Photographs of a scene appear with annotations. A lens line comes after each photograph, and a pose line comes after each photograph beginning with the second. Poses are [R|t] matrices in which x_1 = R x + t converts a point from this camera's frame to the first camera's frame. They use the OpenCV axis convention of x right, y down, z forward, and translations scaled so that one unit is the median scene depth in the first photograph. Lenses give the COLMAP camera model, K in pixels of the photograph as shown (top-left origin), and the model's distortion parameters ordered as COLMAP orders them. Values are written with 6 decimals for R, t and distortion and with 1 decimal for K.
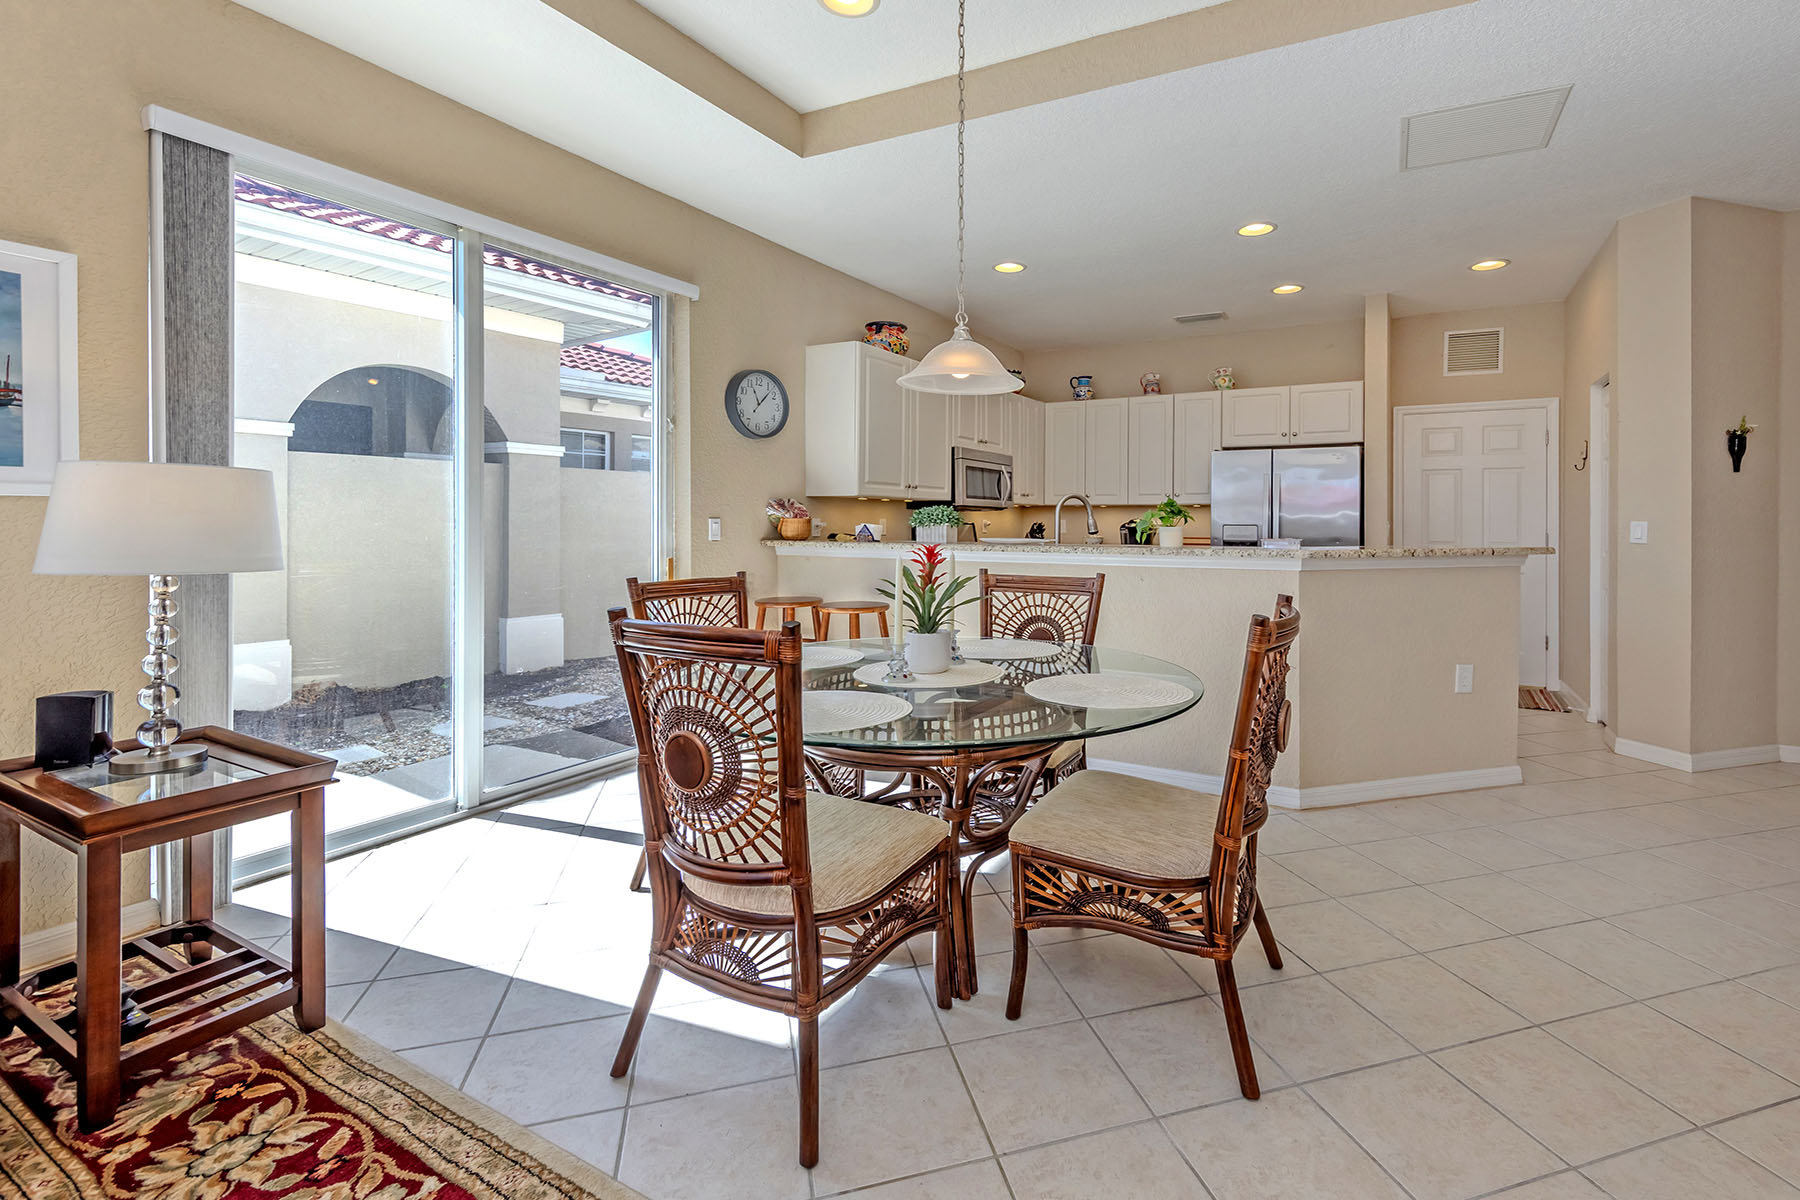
lens RADIAL K [[837.1, 0, 894.1], [0, 837.1, 509.9], [0, 0, 1]] dist [0.001235, -0.000169]
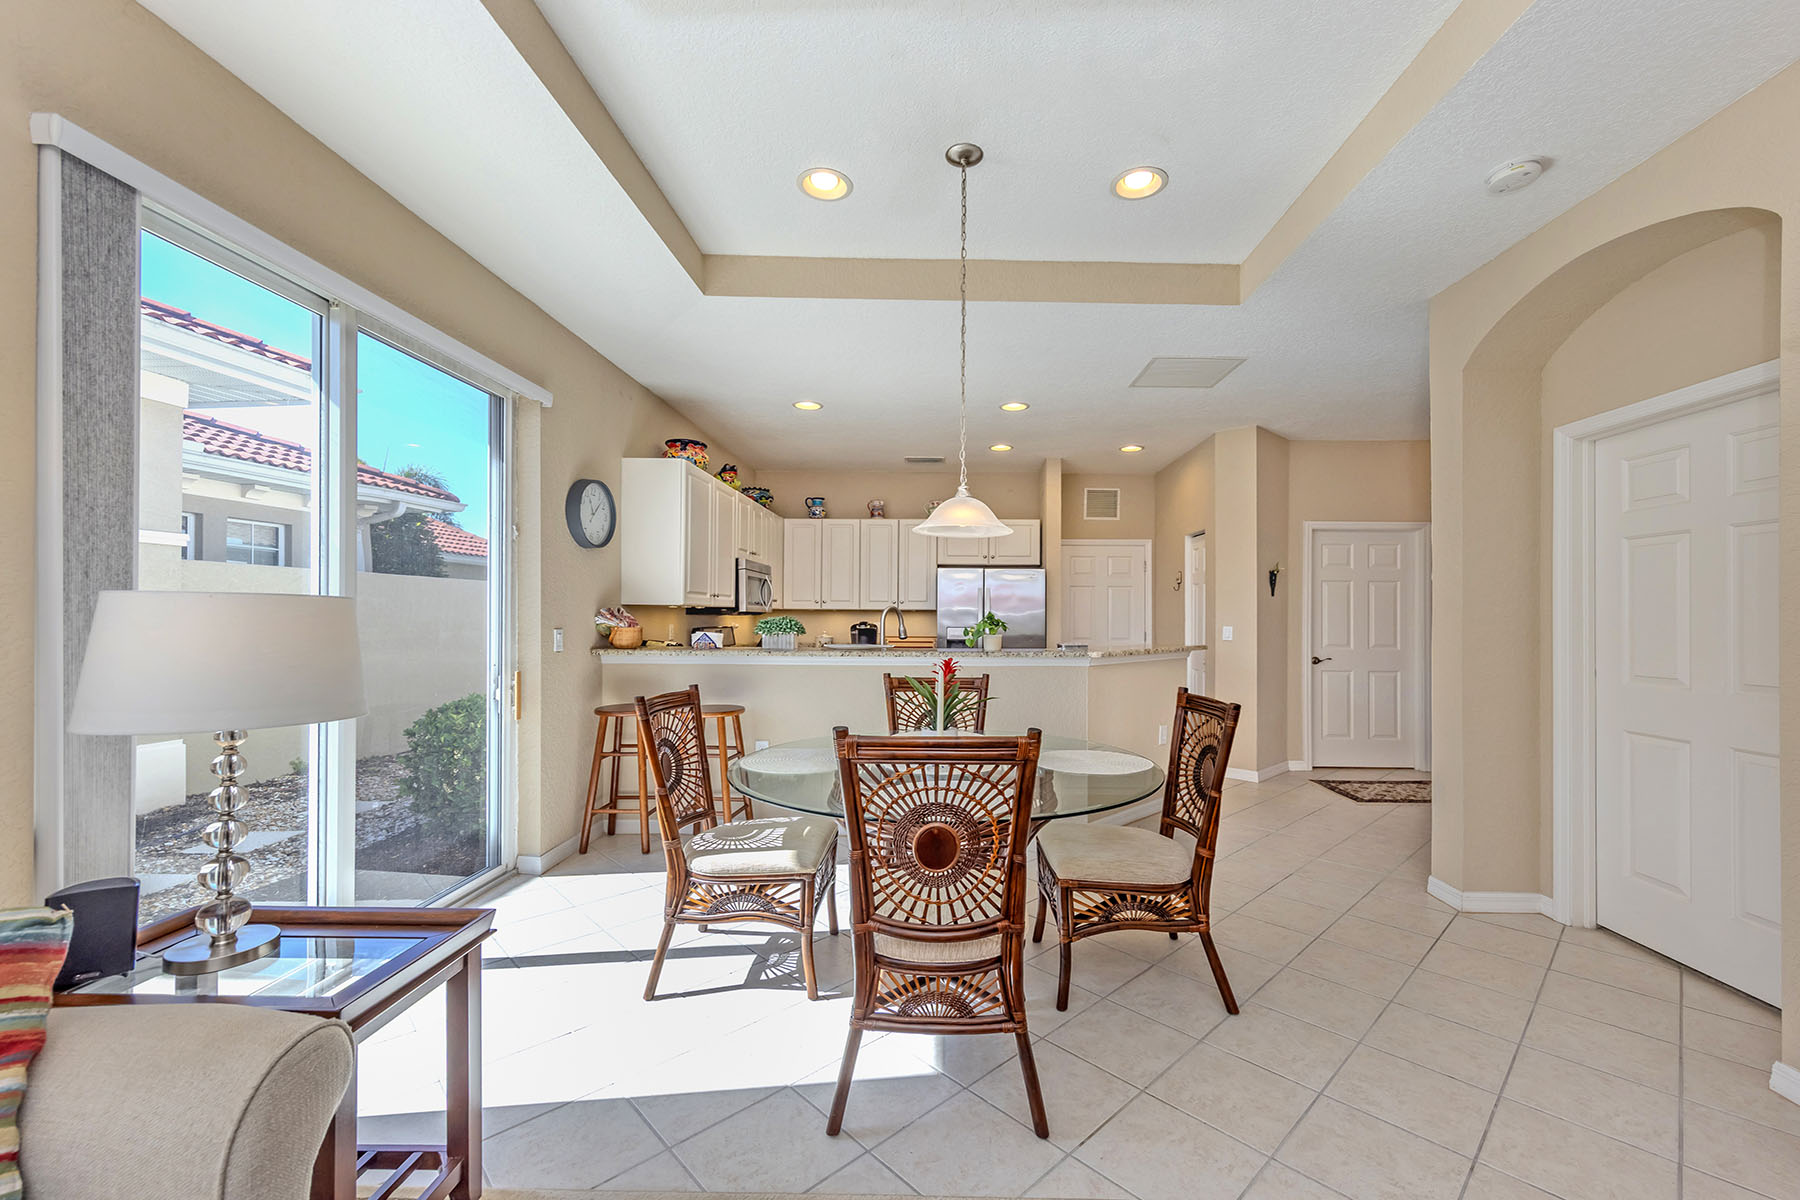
lens RADIAL K [[776.3, 0, 900.0], [0, 776.3, 600.0], [0, 0, 1]] dist [-0.001280, -0.000297]
pose [[0.882059, 0.006780, 0.471090, -0.499423], [-0.004232, 0.999970, -0.006468, -0.034312], [-0.471120, 0.003712, 0.882061, 0.009619]]
